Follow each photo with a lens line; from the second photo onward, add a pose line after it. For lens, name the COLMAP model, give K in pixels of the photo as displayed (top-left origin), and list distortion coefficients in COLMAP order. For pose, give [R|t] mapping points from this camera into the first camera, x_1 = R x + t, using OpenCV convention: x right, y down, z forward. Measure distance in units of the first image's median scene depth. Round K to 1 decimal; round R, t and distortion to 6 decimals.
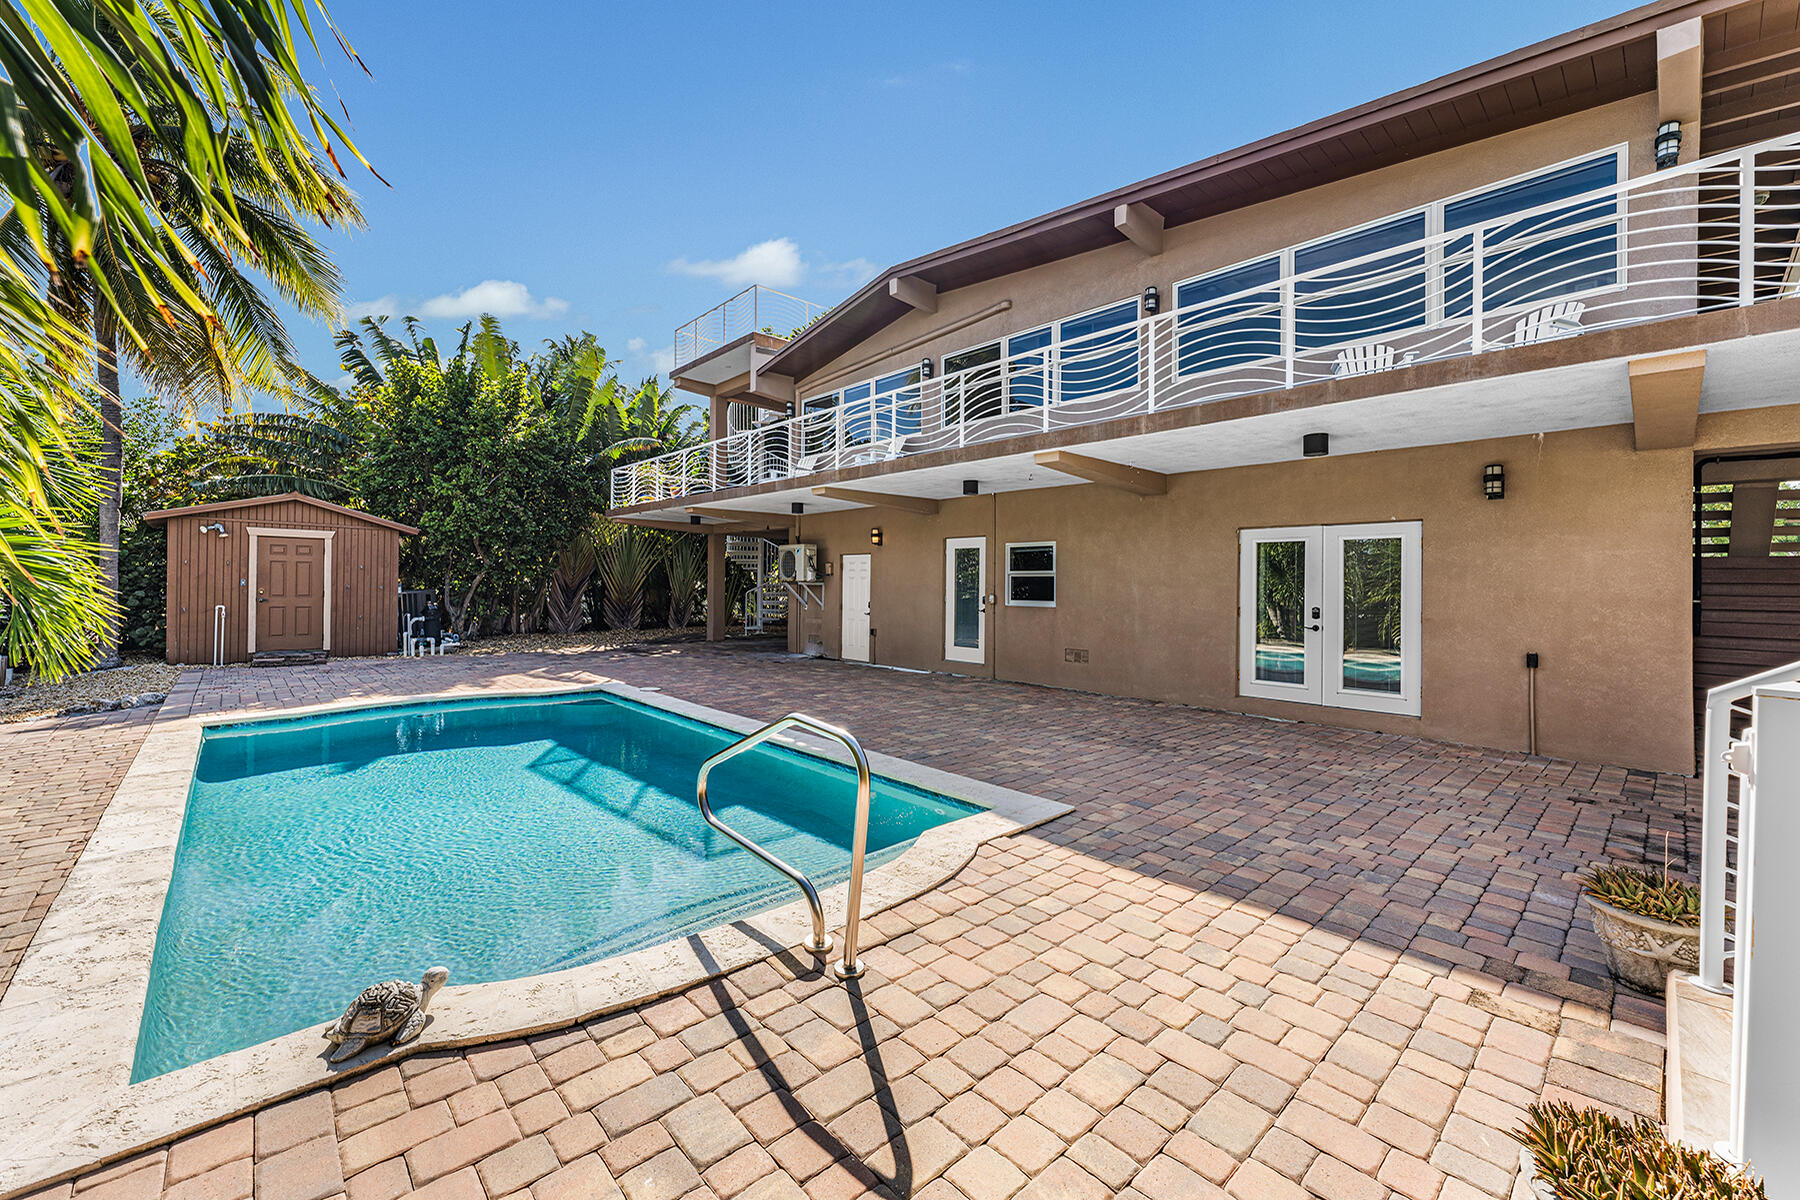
lens RADIAL K [[721.7, 0, 901.6], [0, 721.7, 583.8], [0, 0, 1]] dist [0.002103, 0.000046]
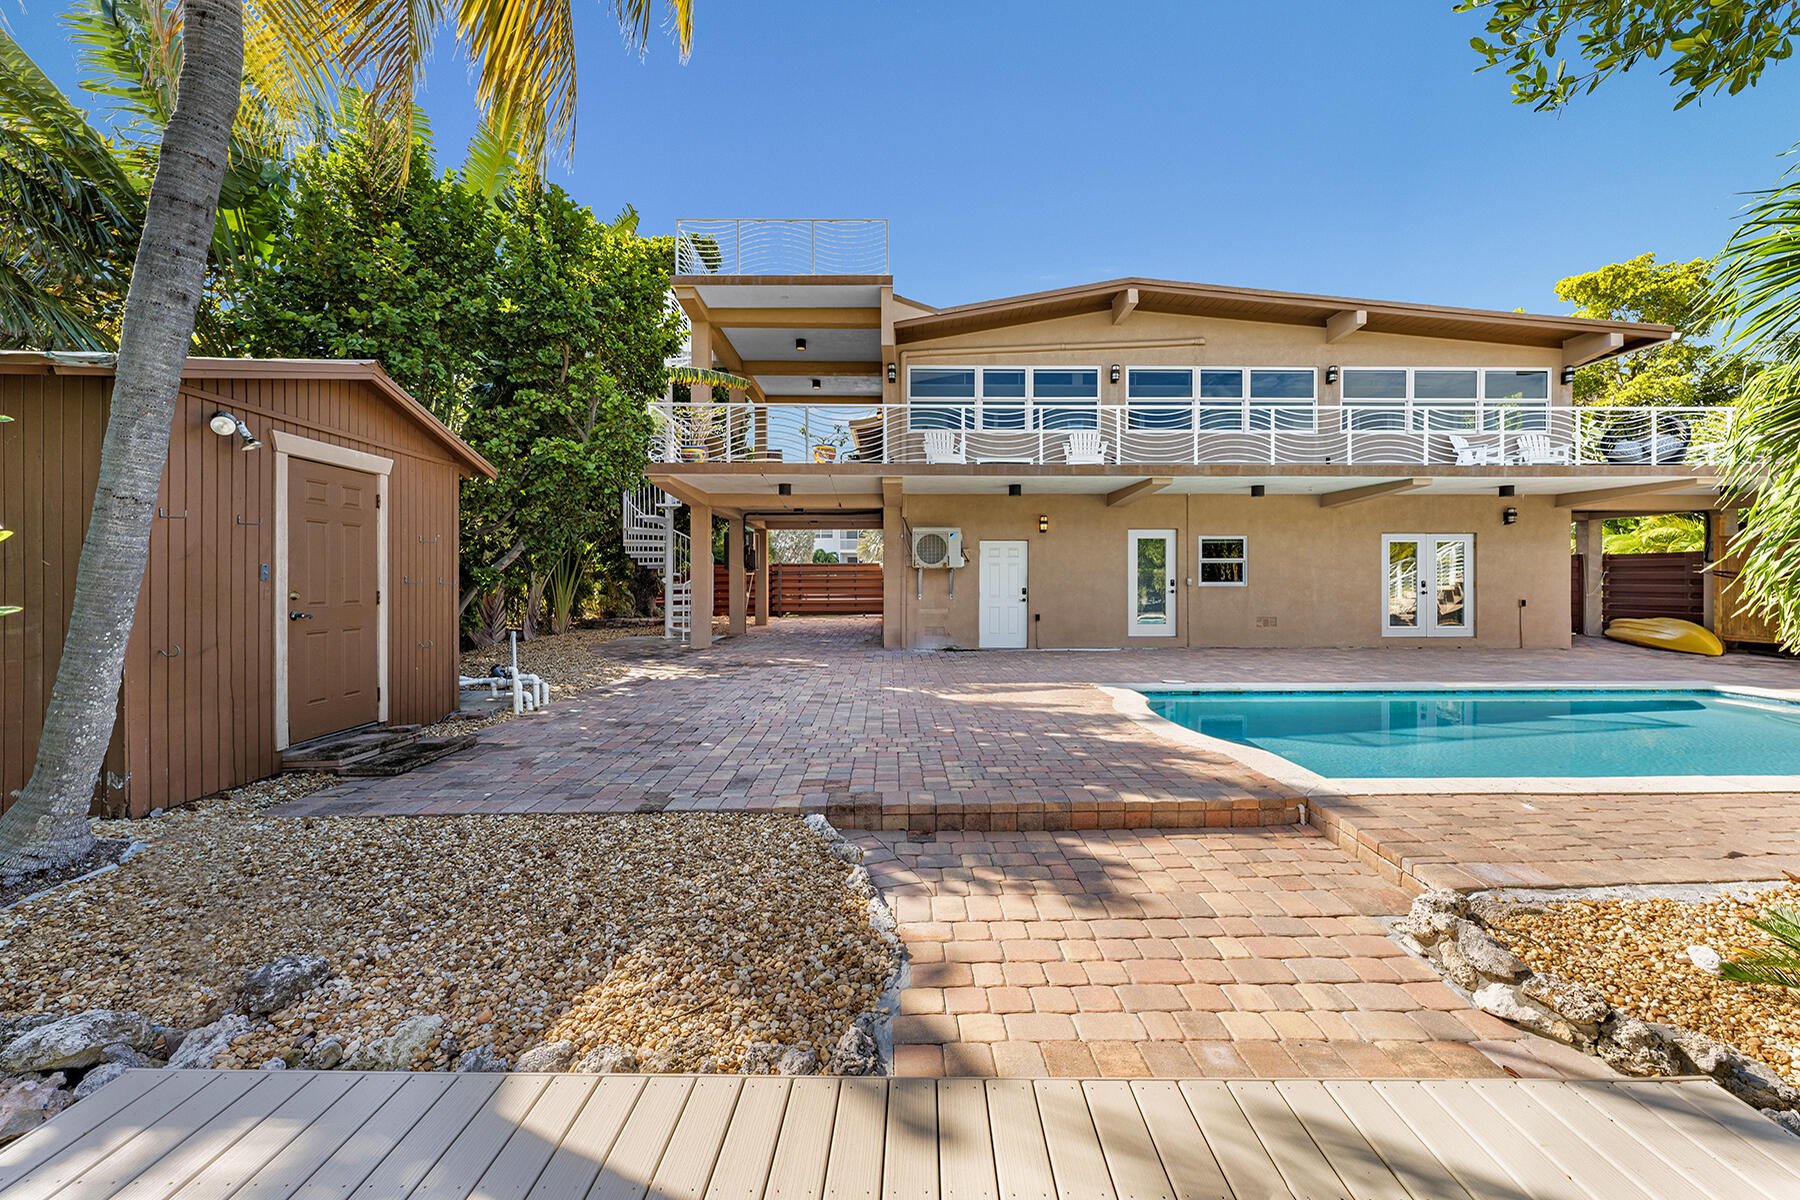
lens RADIAL K [[721.7, 0, 901.6], [0, 721.7, 583.8], [0, 0, 1]] dist [0.002103, 0.000046]
pose [[0.665624, -0.018299, 0.746063, -1.243290], [0.007294, 0.999811, 0.018015, -0.000200], [-0.746251, -0.006550, 0.665632, 0.625114]]
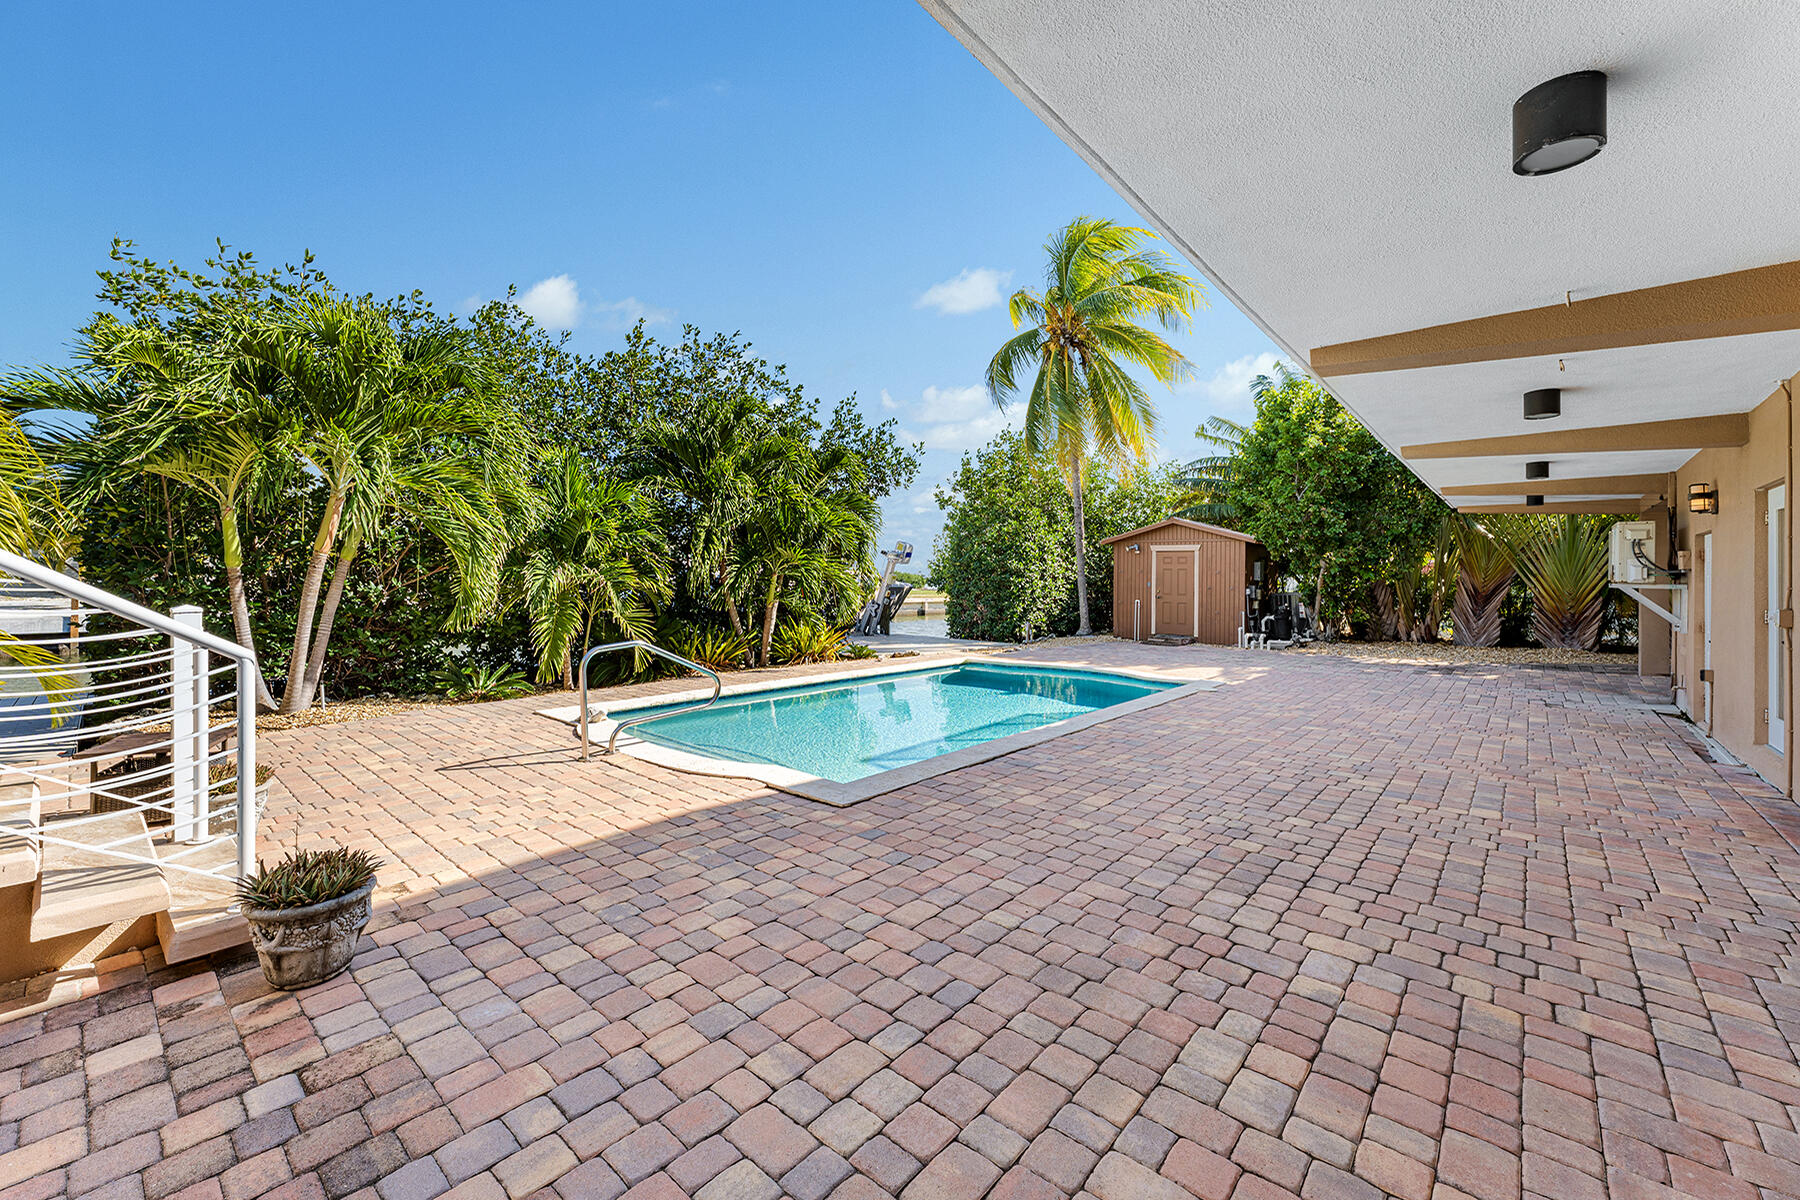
lens RADIAL K [[721.7, 0, 901.6], [0, 721.7, 583.8], [0, 0, 1]] dist [0.002103, 0.000046]
pose [[0.107512, -0.001611, -0.994202, 0.575430], [-0.010873, 0.999937, -0.002796, 0.008111], [0.994144, 0.011111, 0.107488, 0.463566]]
